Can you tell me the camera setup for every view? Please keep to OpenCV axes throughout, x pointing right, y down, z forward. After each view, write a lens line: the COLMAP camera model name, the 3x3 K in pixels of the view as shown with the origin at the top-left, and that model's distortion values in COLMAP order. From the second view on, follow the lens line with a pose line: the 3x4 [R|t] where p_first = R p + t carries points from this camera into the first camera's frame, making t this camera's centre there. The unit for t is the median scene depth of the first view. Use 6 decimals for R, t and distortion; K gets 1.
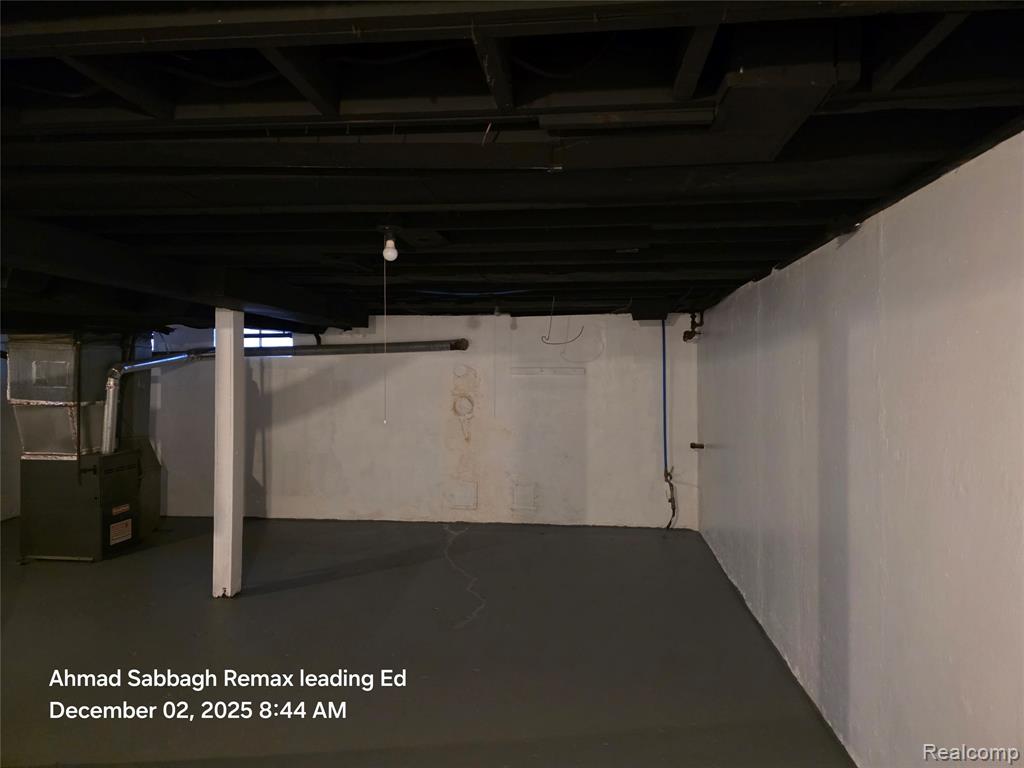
lens RADIAL K [[687.9, 0, 509.9], [0, 687.9, 384.3], [0, 0, 1]] dist [0.054864, -0.044796]
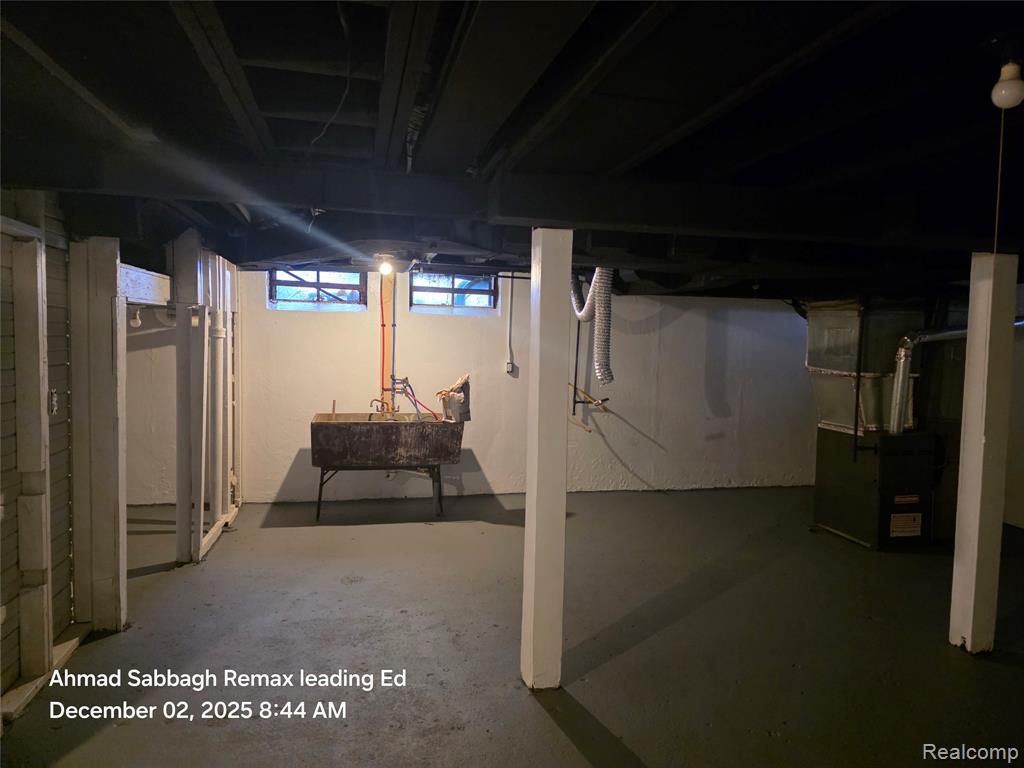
lens RADIAL K [[687.9, 0, 511.1], [0, 687.9, 373.0], [0, 0, 1]] dist [0.054864, -0.044796]
pose [[0.320559, 0.056902, -0.945518, 0.100543], [-0.030881, 0.998291, 0.049609, -0.006101], [0.946725, 0.013296, 0.321768, 0.261779]]
